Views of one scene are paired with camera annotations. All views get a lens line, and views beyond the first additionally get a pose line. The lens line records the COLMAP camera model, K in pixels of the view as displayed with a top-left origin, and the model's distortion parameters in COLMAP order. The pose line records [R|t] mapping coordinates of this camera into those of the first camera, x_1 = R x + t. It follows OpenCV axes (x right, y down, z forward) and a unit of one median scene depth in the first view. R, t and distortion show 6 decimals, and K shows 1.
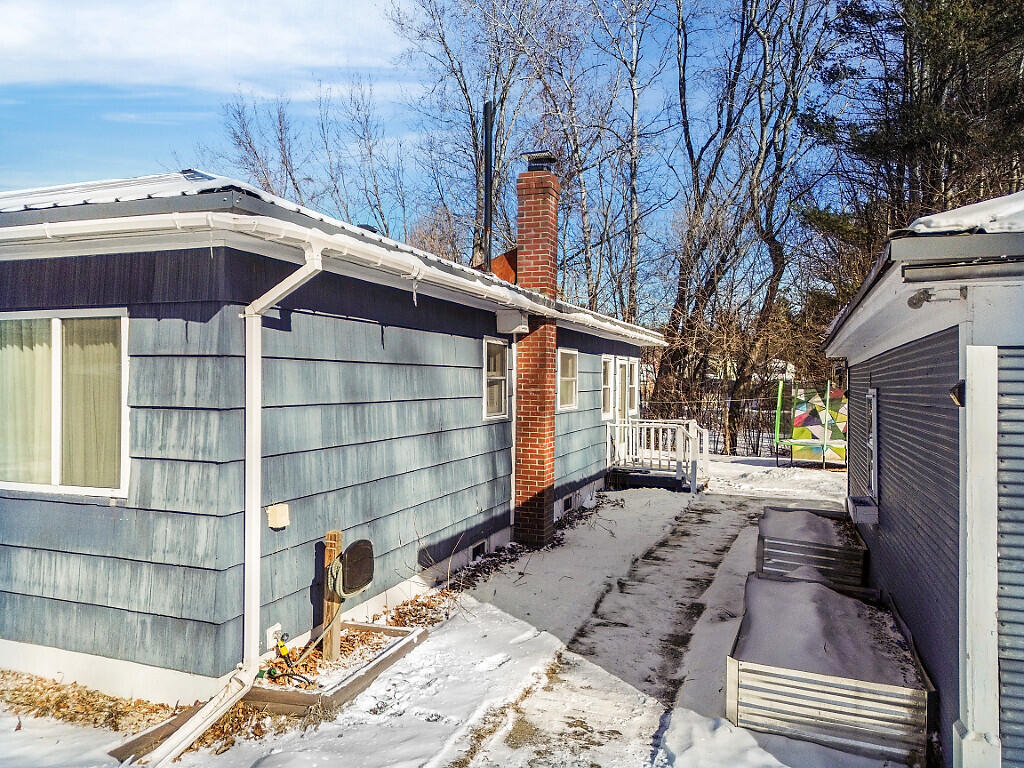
lens RADIAL K [[723.9, 0, 512.0], [0, 723.9, 384.0], [0, 0, 1]] dist [0.022763, -0.002572]
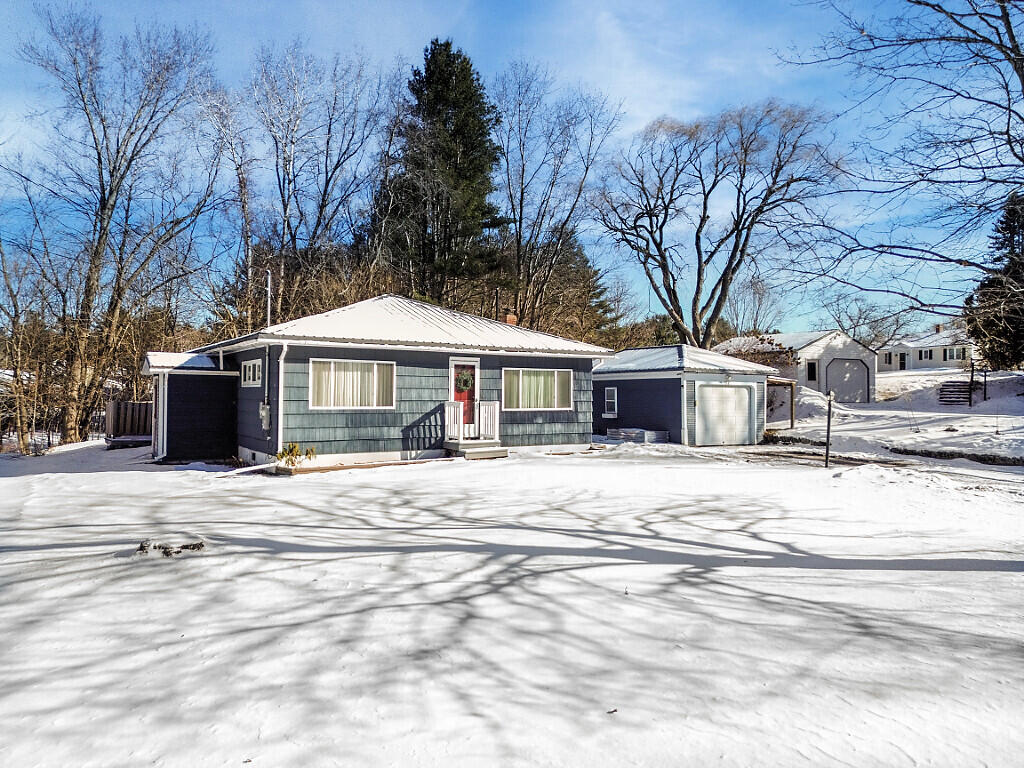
lens RADIAL K [[708.6, 0, 512.0], [0, 708.6, 384.0], [0, 0, 1]] dist [0.094156, -0.090701]
pose [[0.607720, 0.003426, 0.794144, -0.826687], [-0.004276, 0.999990, -0.001041, -0.000568], [-0.794140, -0.002763, 0.607729, -0.276032]]
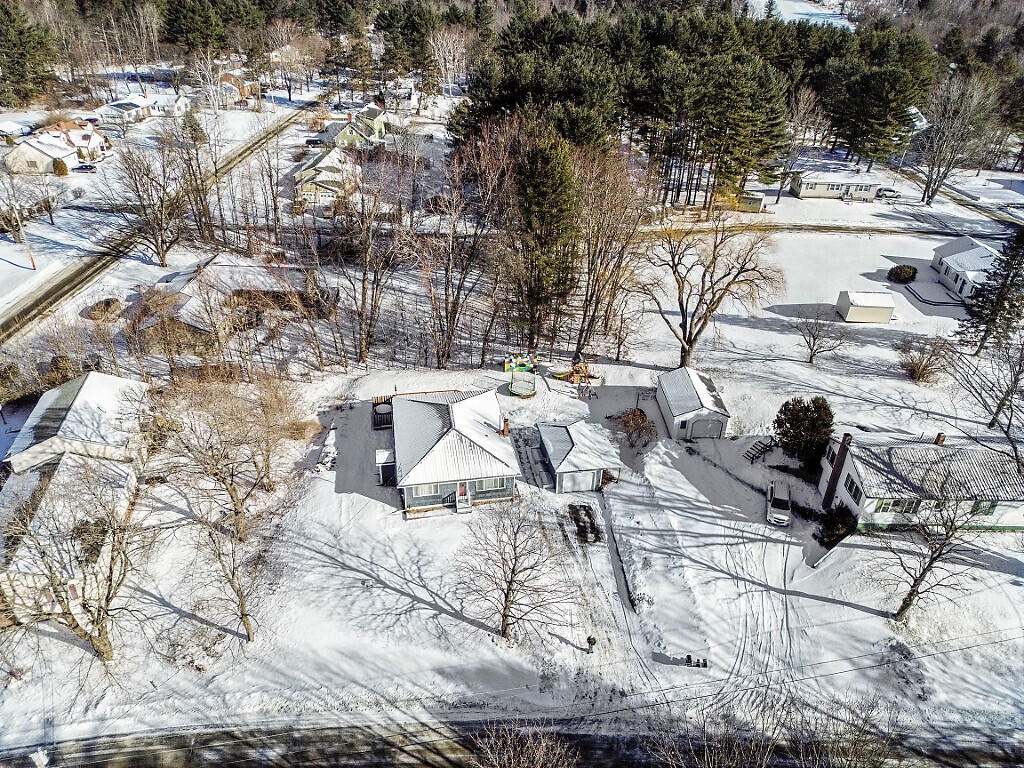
lens RADIAL K [[703.8, 0, 512.0], [0, 703.8, 384.0], [0, 0, 1]] dist [0.123217, -0.091418]
pose [[0.857562, -0.254049, 0.447266, -1.090274], [-0.011518, 0.859820, 0.510467, -1.542553], [-0.514252, -0.442909, 0.734423, -1.475144]]
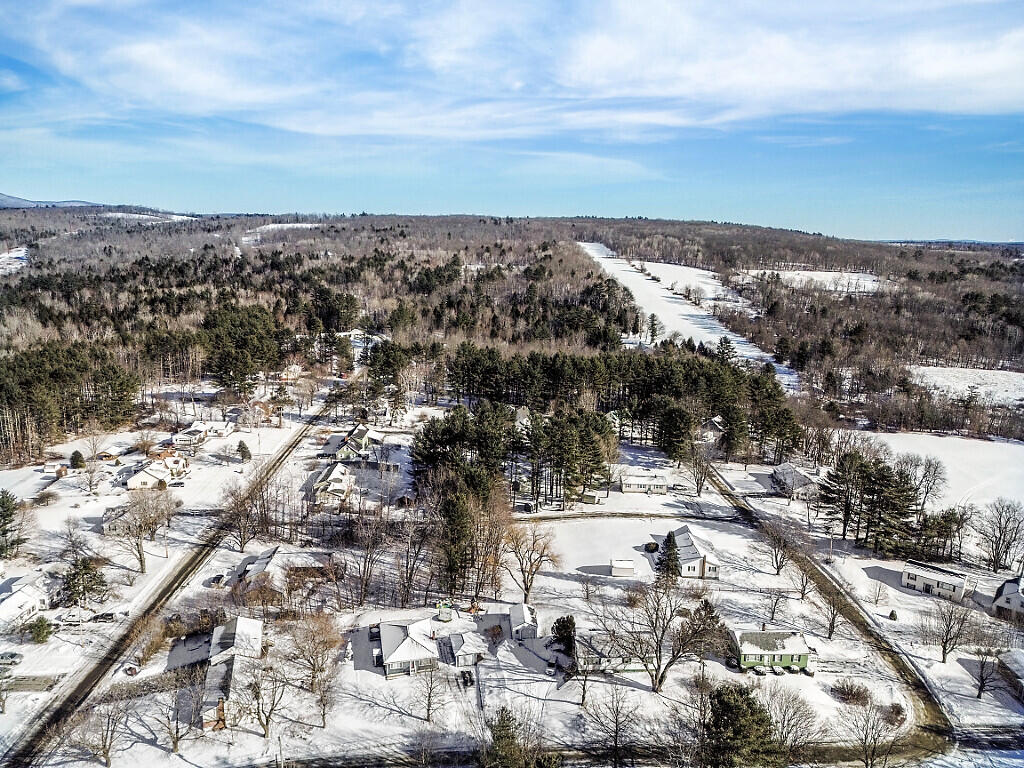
lens RADIAL K [[708.6, 0, 512.0], [0, 708.6, 384.0], [0, 0, 1]] dist [0.094156, -0.090701]
pose [[0.826152, -0.112058, 0.552191, -2.419539], [-0.008902, 0.977306, 0.211646, -3.275961], [-0.563376, -0.179767, 0.806406, -4.260439]]
